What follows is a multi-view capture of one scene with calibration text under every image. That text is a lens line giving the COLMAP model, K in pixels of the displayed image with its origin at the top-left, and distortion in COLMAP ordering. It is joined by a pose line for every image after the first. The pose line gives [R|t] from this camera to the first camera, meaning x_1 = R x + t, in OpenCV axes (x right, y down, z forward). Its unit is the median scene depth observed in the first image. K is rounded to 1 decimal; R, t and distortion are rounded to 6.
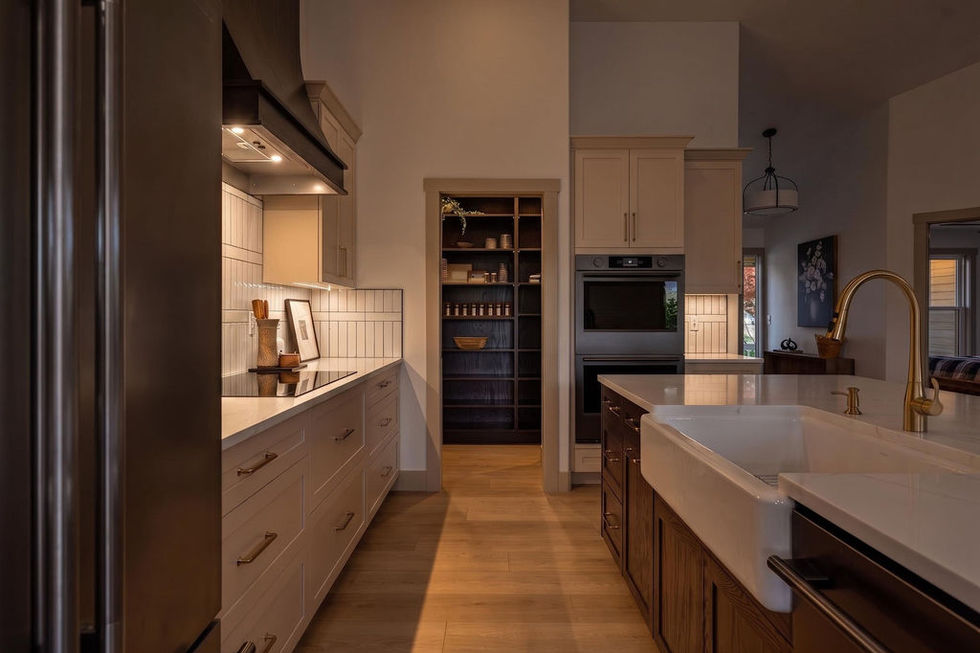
lens RADIAL K [[567.5, 0, 494.3], [0, 567.5, 317.6], [0, 0, 1]] dist [-0.003400, 0.000982]
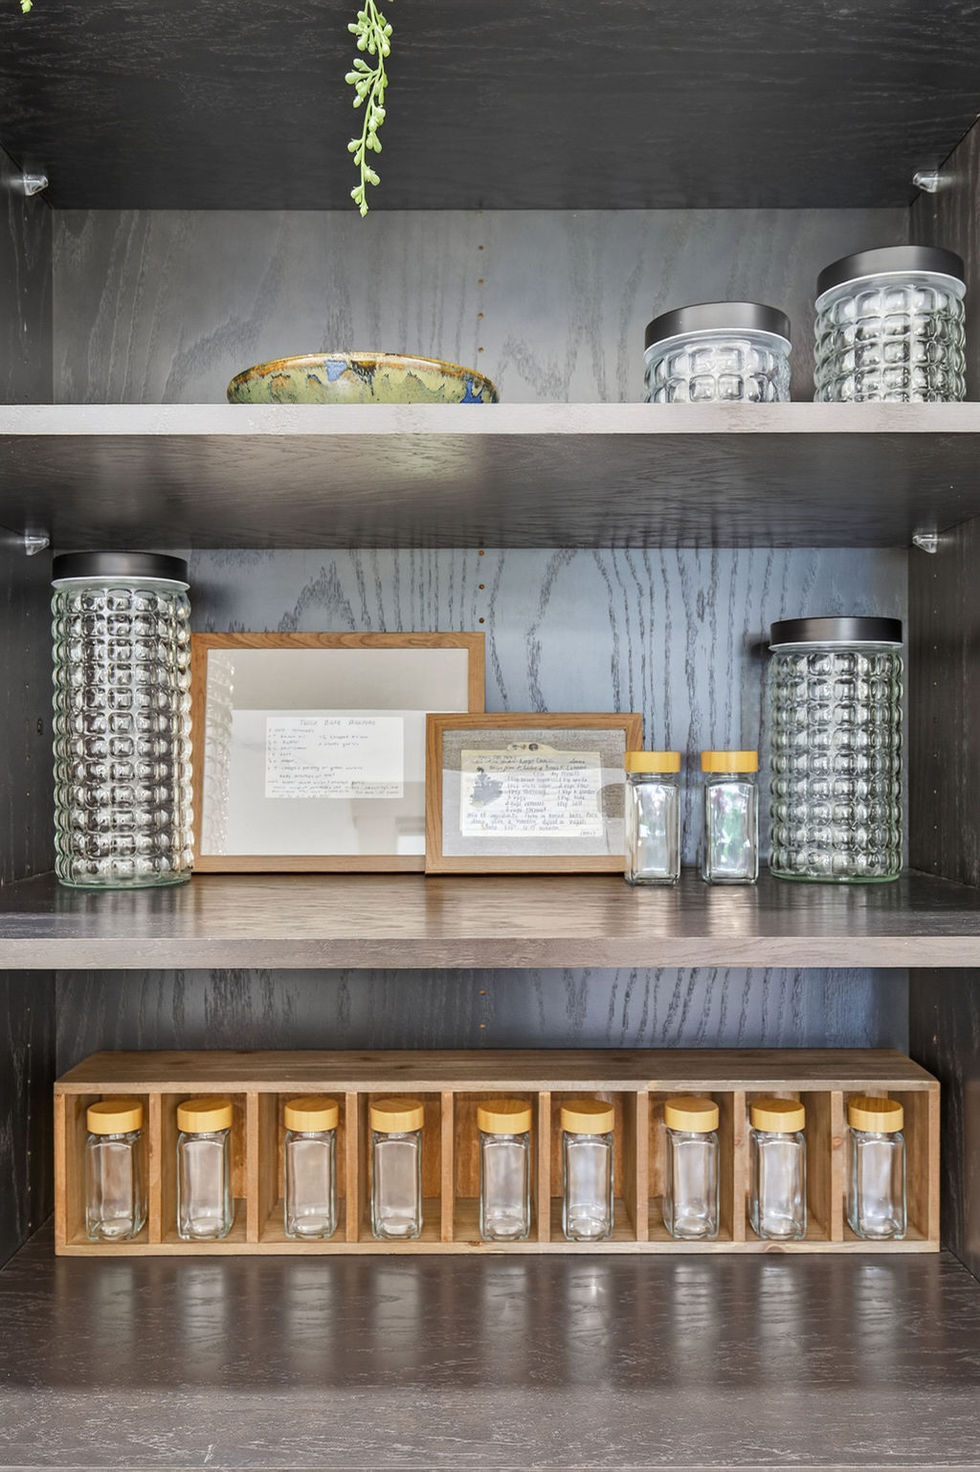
lens RADIAL K [[852.5, 0, 483.1], [0, 852.5, 737.9], [0, 0, 1]] dist [-0.003400, 0.000982]
pose [[0.999857, -0.005969, 0.015850, -0.061803], [0.005982, 0.999982, -0.000787, -0.121243], [-0.015845, 0.000881, 0.999874, 1.328497]]
